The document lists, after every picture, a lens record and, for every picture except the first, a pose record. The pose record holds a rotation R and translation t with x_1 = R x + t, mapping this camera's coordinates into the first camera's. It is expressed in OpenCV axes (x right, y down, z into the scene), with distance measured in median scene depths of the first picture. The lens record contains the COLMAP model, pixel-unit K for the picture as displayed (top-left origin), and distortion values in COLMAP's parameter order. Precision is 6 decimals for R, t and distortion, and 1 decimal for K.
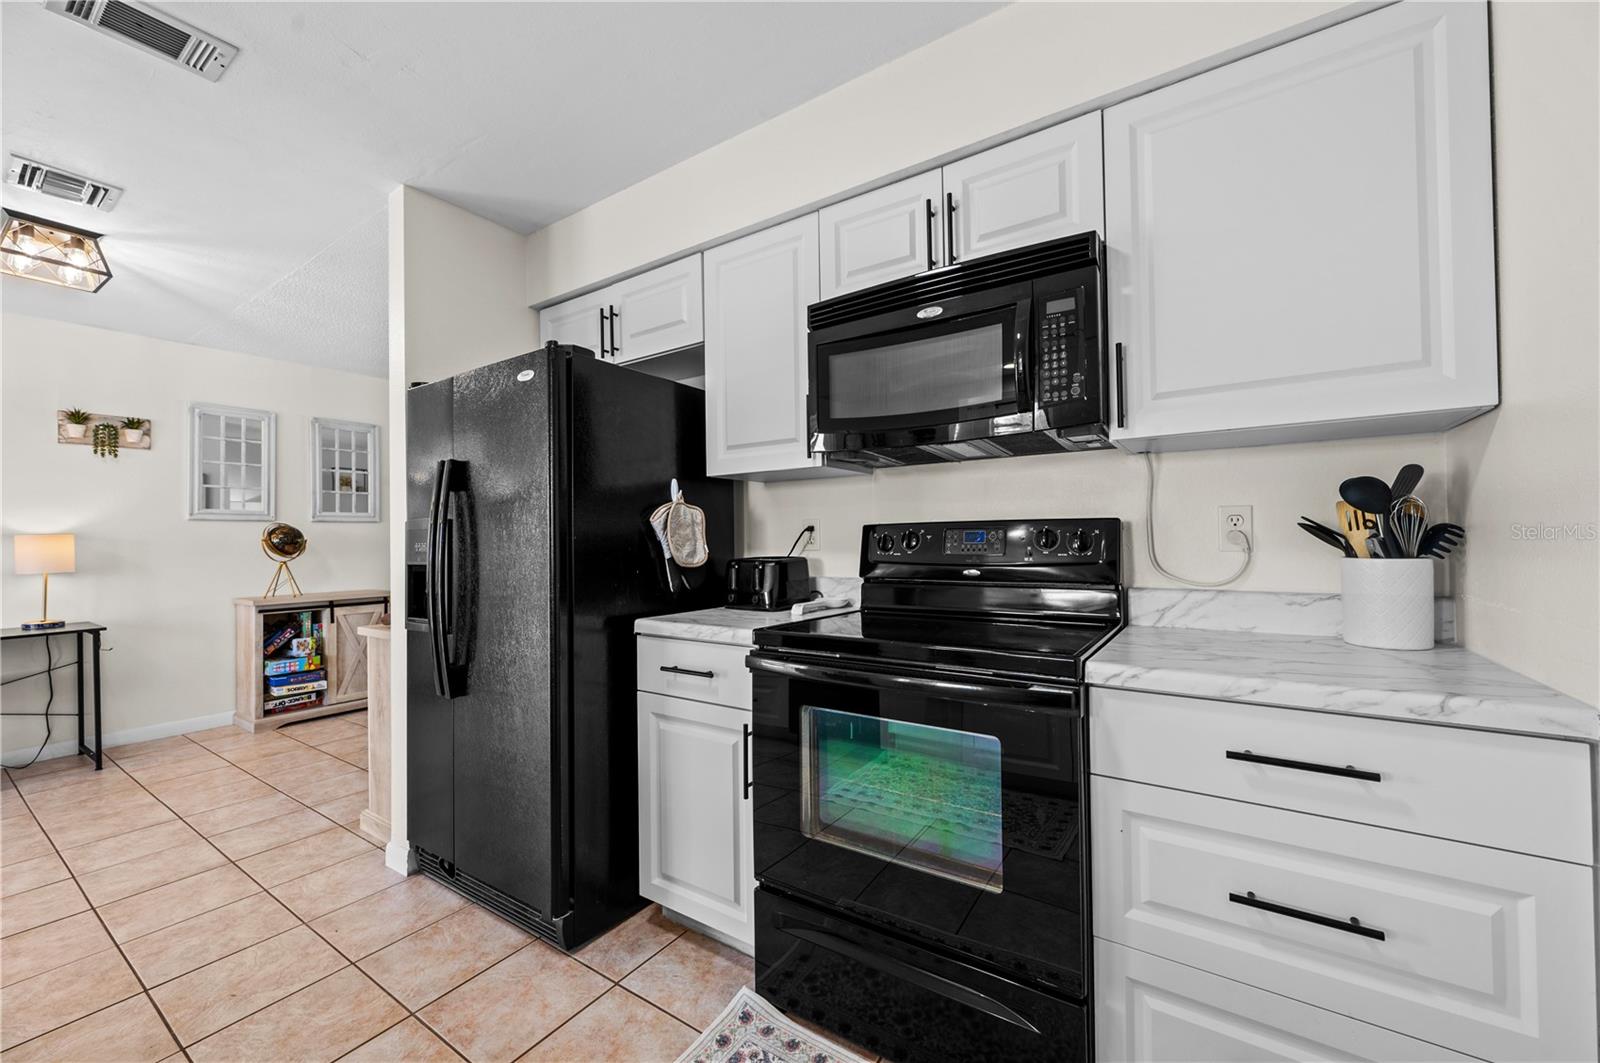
lens RADIAL K [[635.9, 0, 804.8], [0, 635.9, 529.8], [0, 0, 1]] dist [-0.001837, 0.000629]
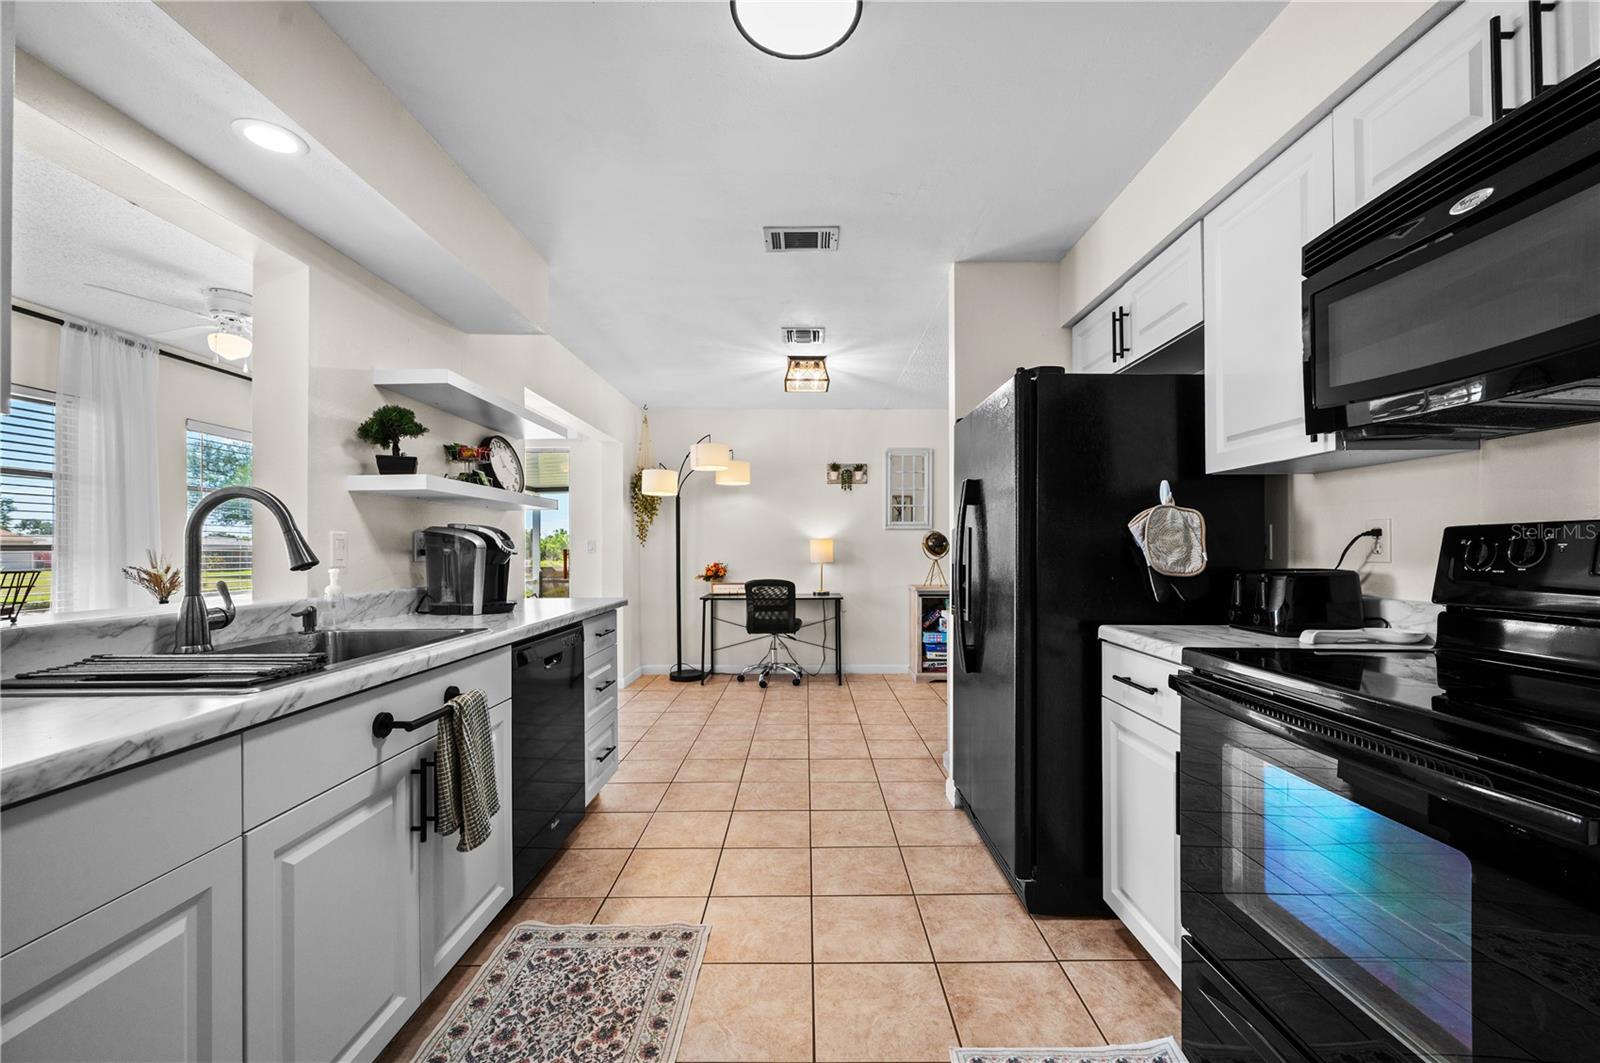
lens RADIAL K [[635.9, 0, 794.8], [0, 635.9, 544.4], [0, 0, 1]] dist [-0.001837, 0.000629]
pose [[0.544295, 0.006847, -0.838866, 0.270121], [0.007436, 0.999888, 0.012986, -0.002804], [0.838861, -0.013306, 0.544183, 0.043147]]
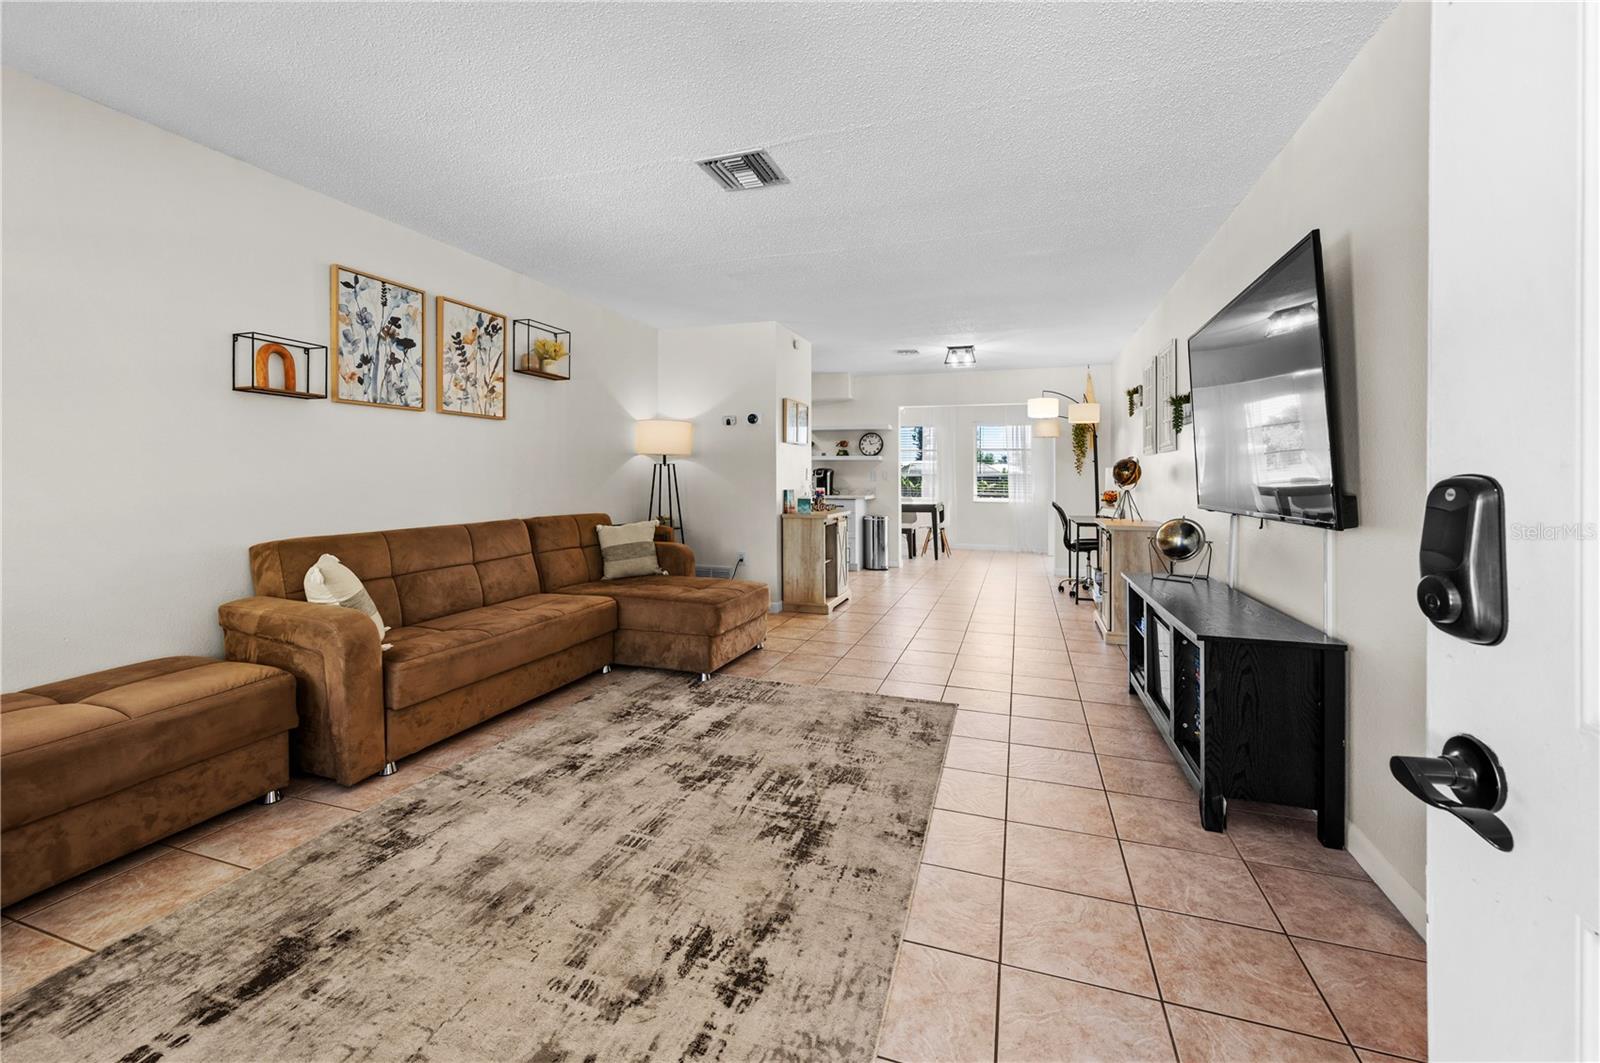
lens RADIAL K [[635.9, 0, 815.5], [0, 635.9, 473.5], [0, 0, 1]] dist [-0.001837, 0.000629]
pose [[-0.960274, 0.008202, -0.278939, 0.089512], [0.012326, 0.999839, -0.013035, 0.054580], [0.278787, -0.015955, -0.960220, 3.757475]]
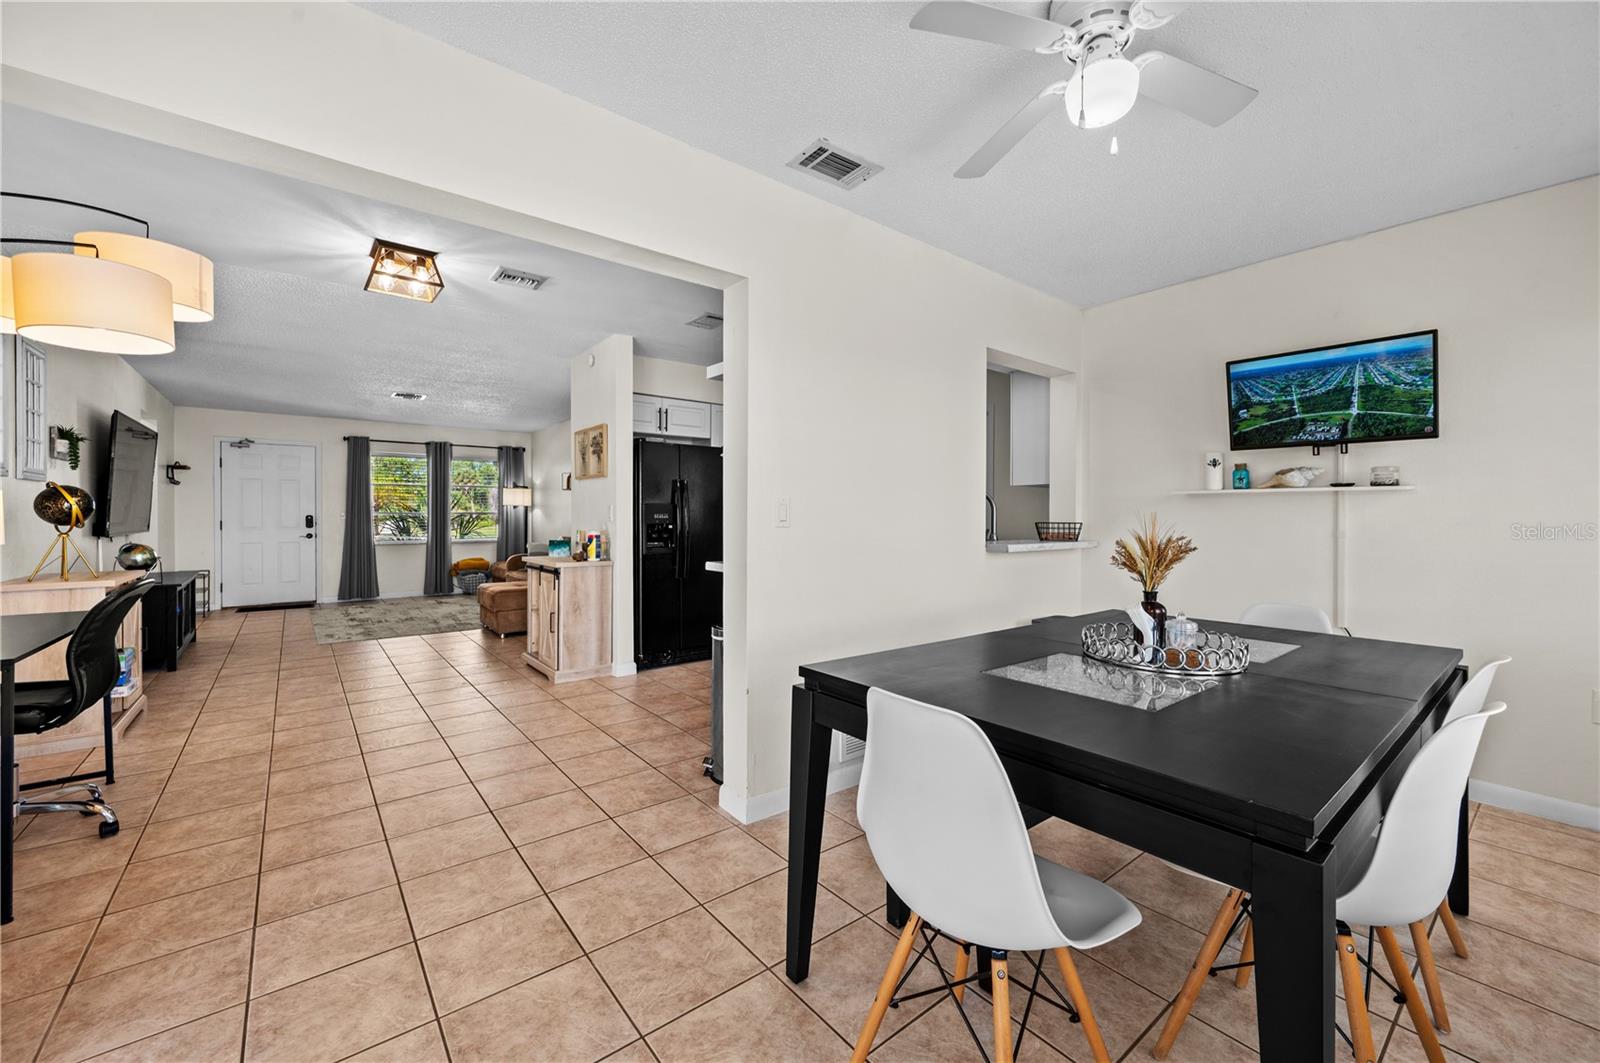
lens RADIAL K [[635.9, 0, 806.4], [0, 635.9, 522.9], [0, 0, 1]] dist [-0.001837, 0.000629]
pose [[0.295289, 0.004501, 0.955397, -2.467466], [-0.019482, 0.999809, 0.001312, 0.035905], [-0.955209, -0.019000, 0.295320, -0.143339]]
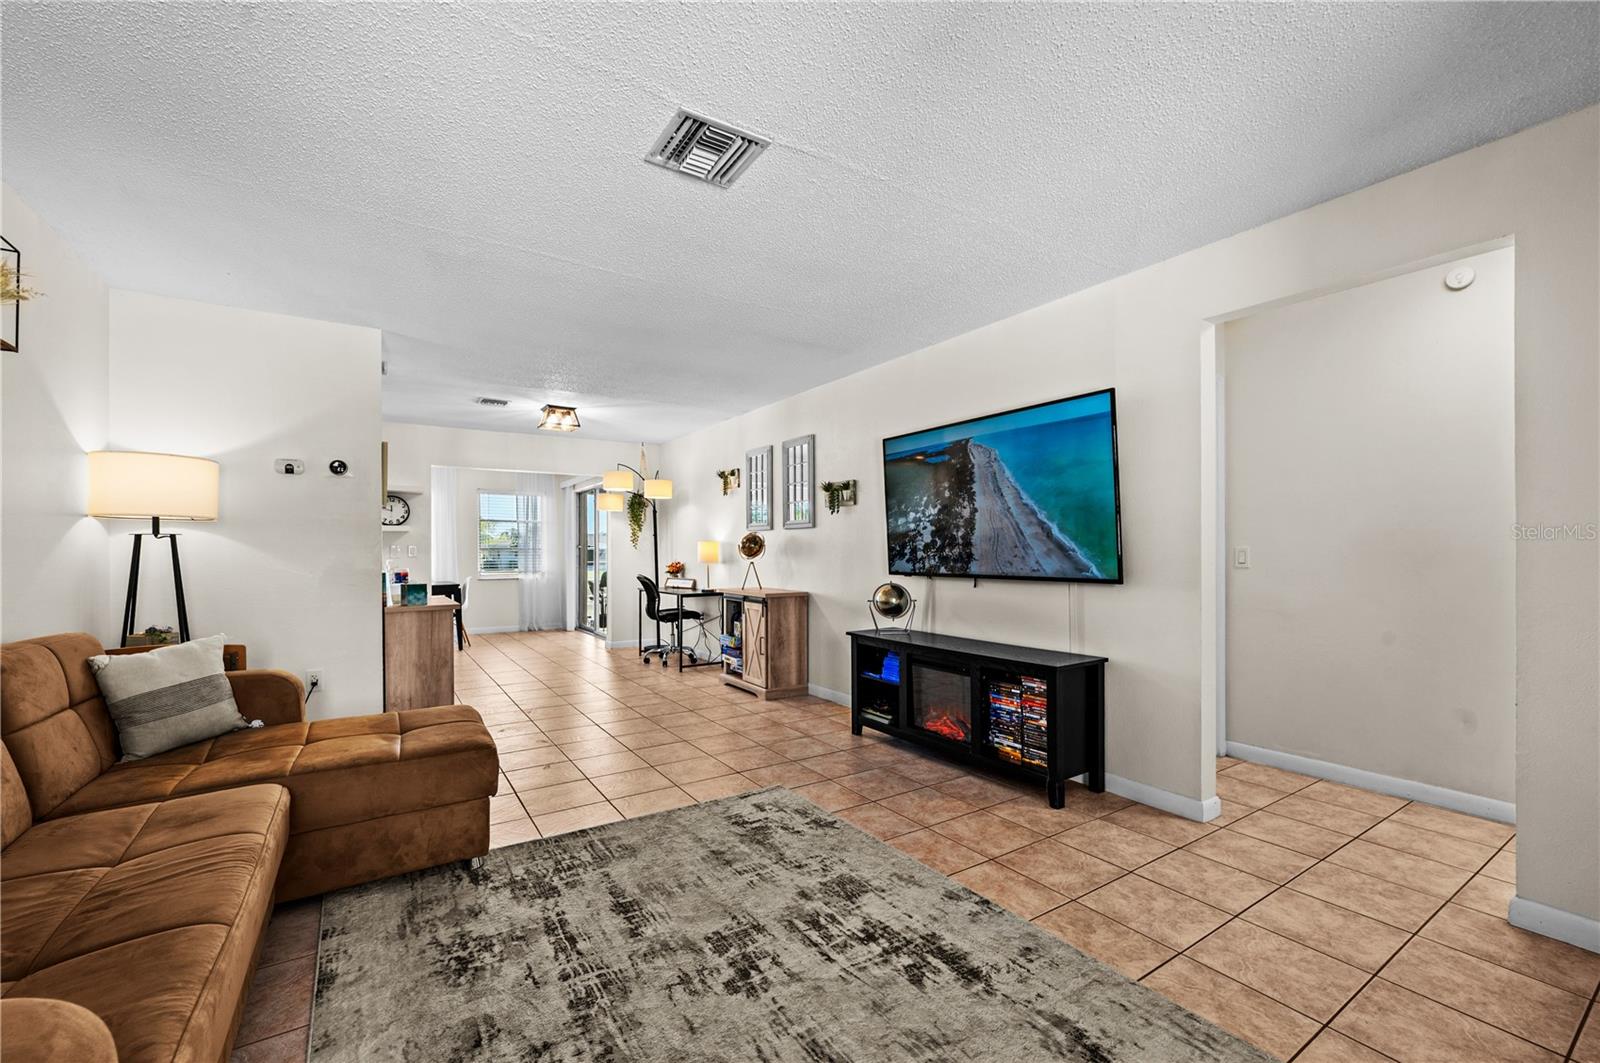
lens RADIAL K [[635.9, 0, 780.1], [0, 635.9, 538.2], [0, 0, 1]] dist [-0.001837, 0.000629]
pose [[-0.402744, -0.000081, -0.915313, 0.666289], [0.022251, 0.999704, -0.009878, 0.031470], [0.915042, -0.024345, -0.402623, 3.035506]]
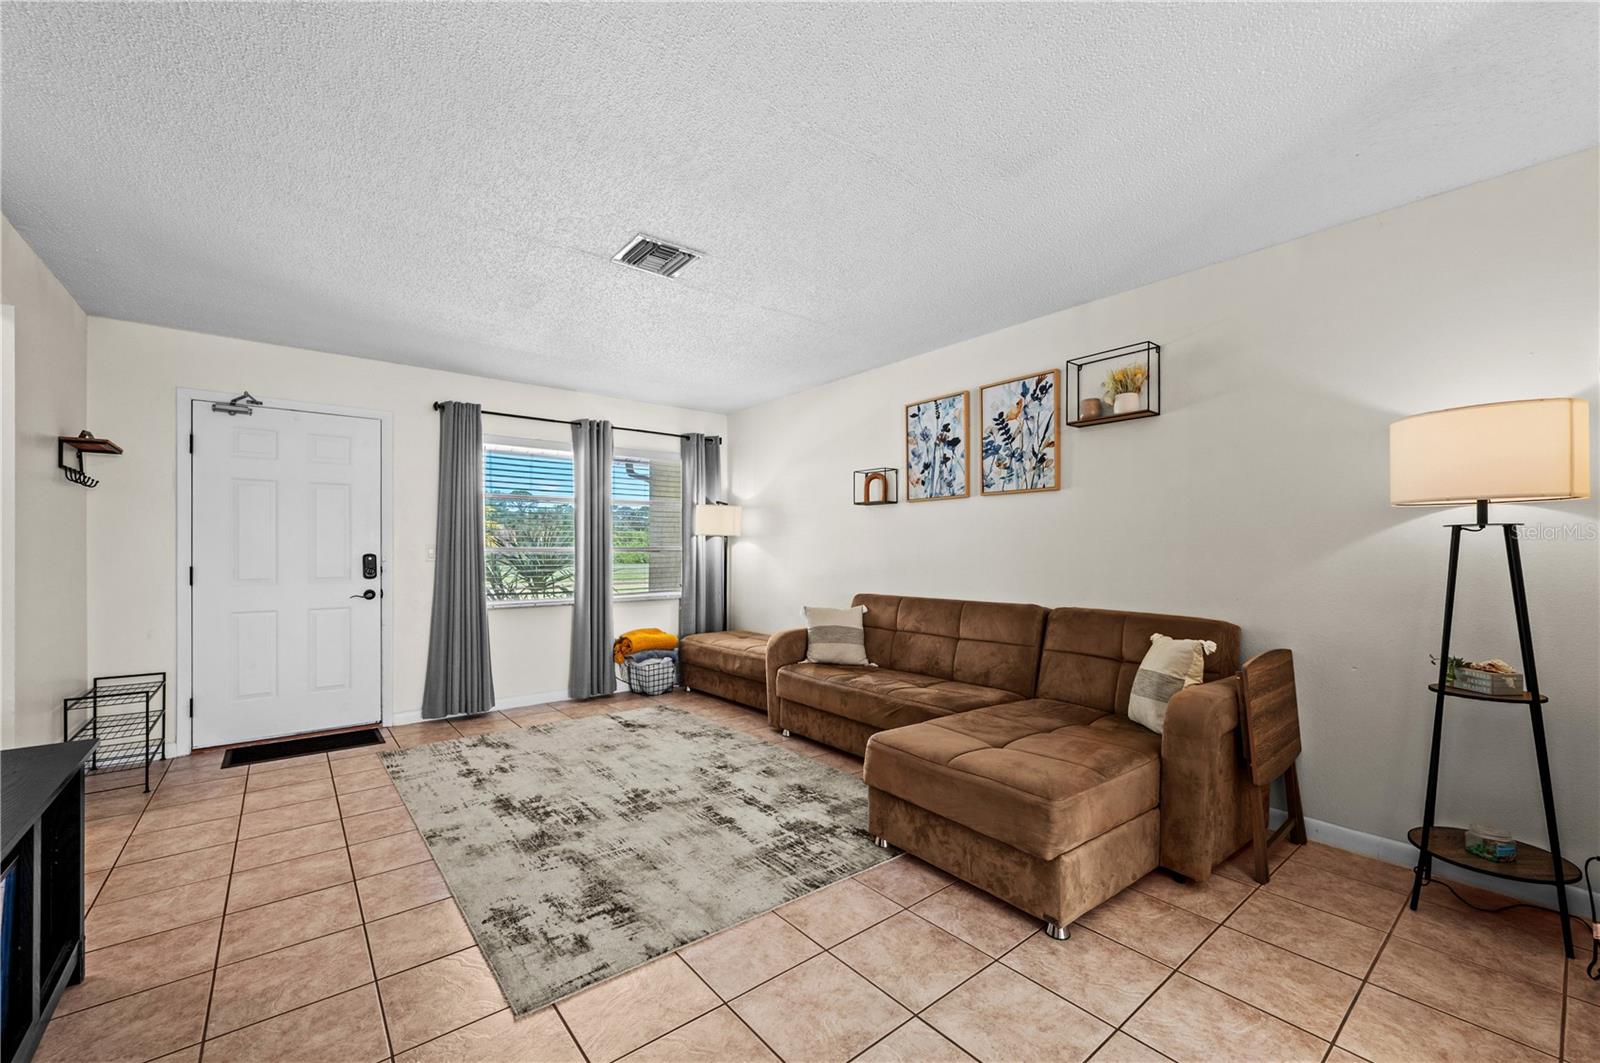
lens RADIAL K [[635.9, 0, 803.2], [0, 635.9, 553.1], [0, 0, 1]] dist [-0.001837, 0.000629]
pose [[0.290560, 0.012528, 0.956775, -1.200576], [-0.015398, 0.999846, -0.008416, 0.046138], [-0.956733, -0.012287, 0.290708, 1.960136]]
